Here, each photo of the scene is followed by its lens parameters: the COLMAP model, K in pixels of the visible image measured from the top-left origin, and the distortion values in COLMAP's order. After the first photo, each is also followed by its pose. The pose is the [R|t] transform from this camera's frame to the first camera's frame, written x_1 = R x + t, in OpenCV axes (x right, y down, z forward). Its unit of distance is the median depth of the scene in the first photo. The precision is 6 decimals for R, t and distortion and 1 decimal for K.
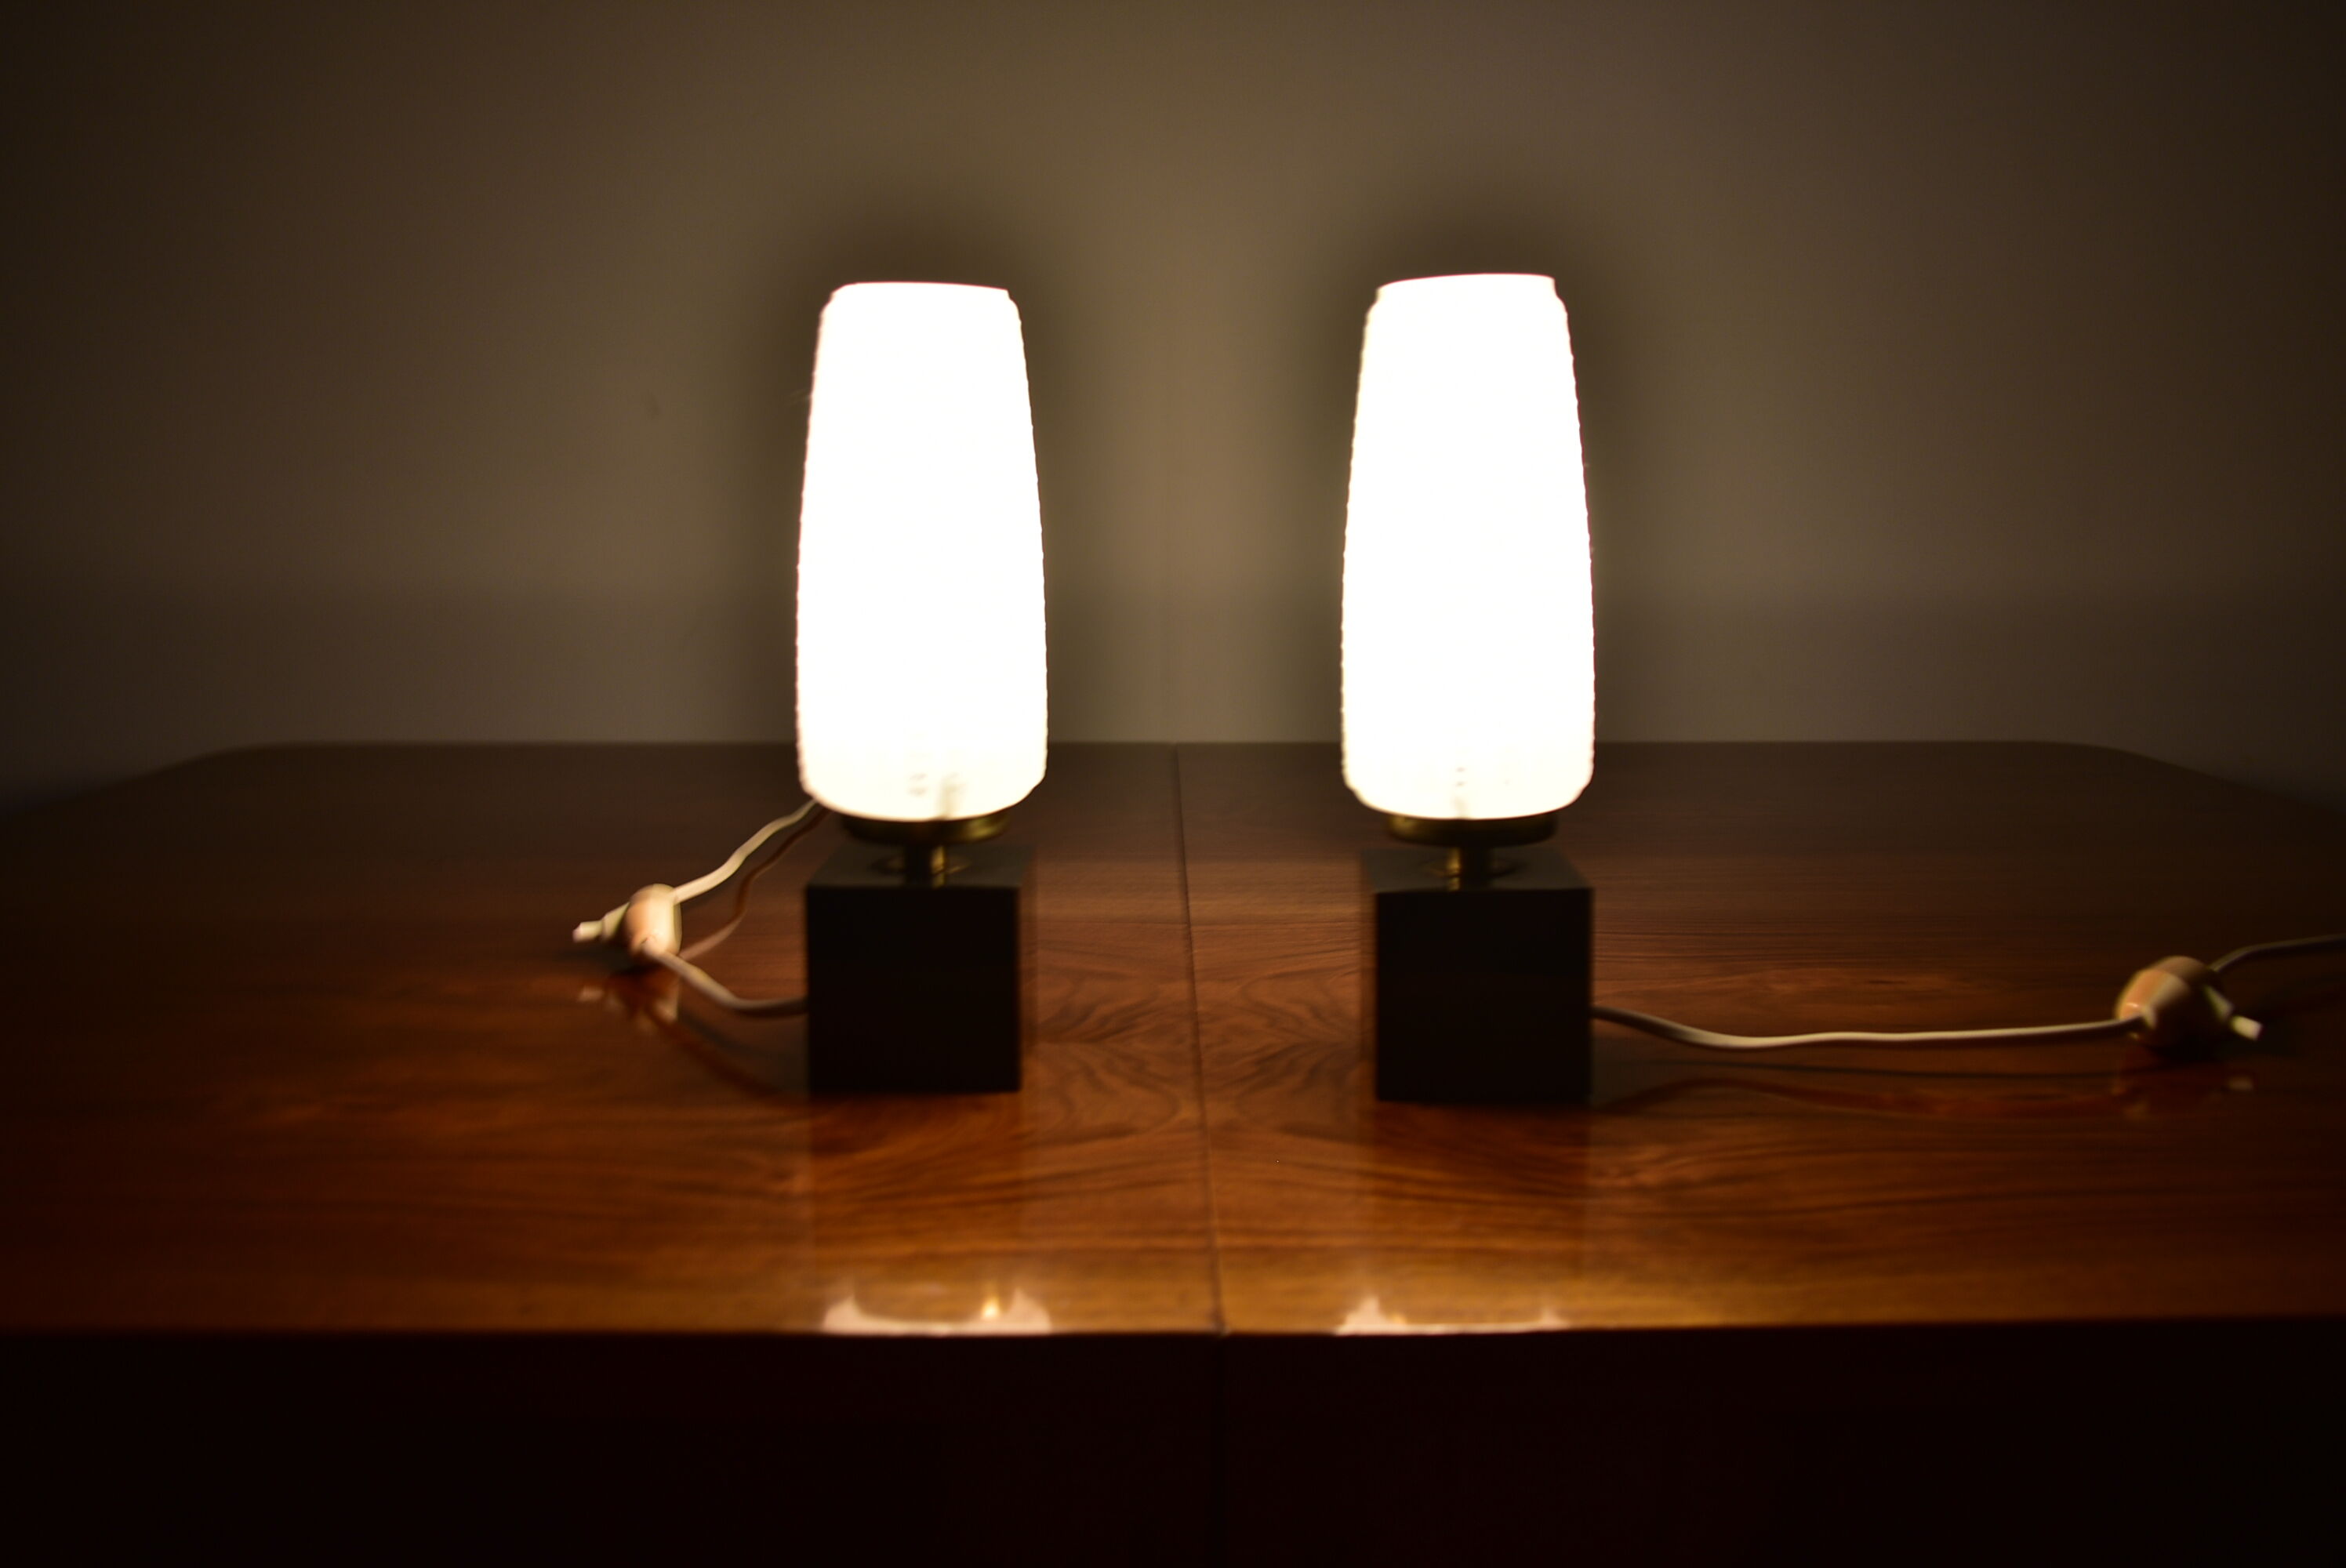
lens RADIAL K [[1953.8, 0, 1173.3], [0, 1953.8, 873.2], [0, 0, 1]] dist [-0.018463, 0.003067]
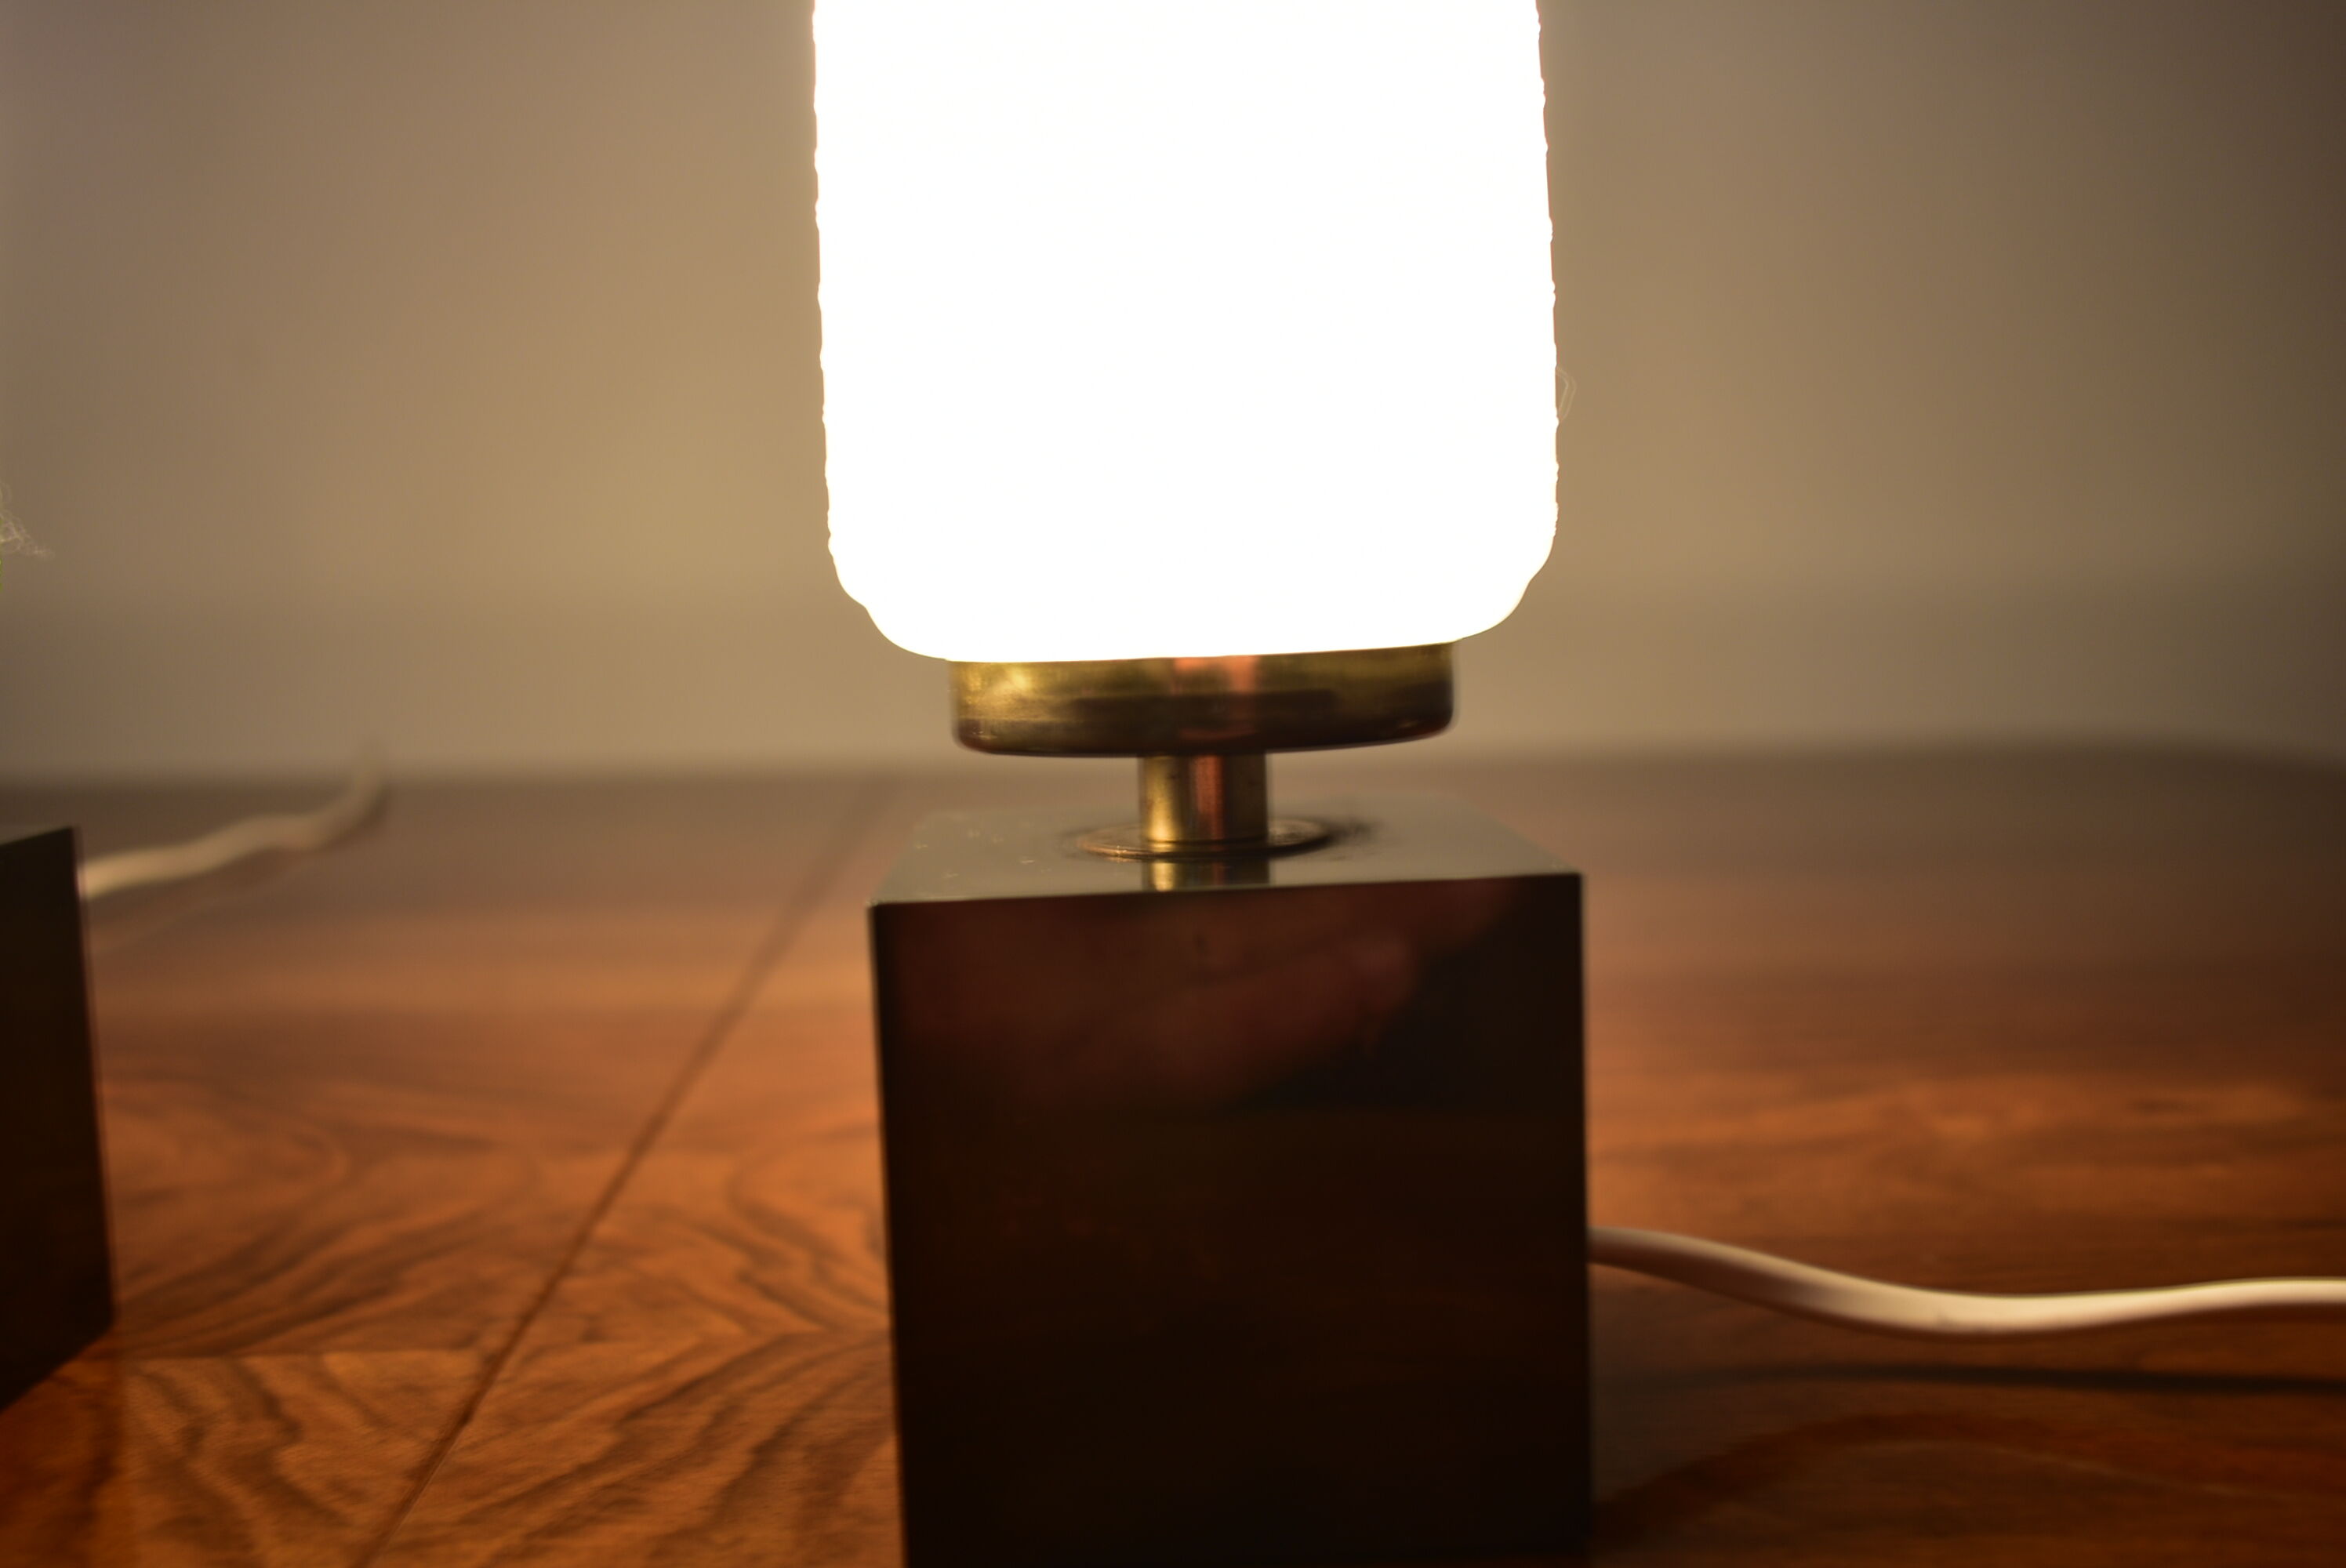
lens RADIAL K [[1953.8, 0, 1173.3], [0, 1953.8, 873.2], [0, 0, 1]] dist [-0.018463, 0.003067]
pose [[0.997793, -0.023784, 0.062000, 0.124888], [0.026643, 0.998600, -0.045701, 0.018916], [-0.060826, 0.047252, 0.997029, 0.660254]]
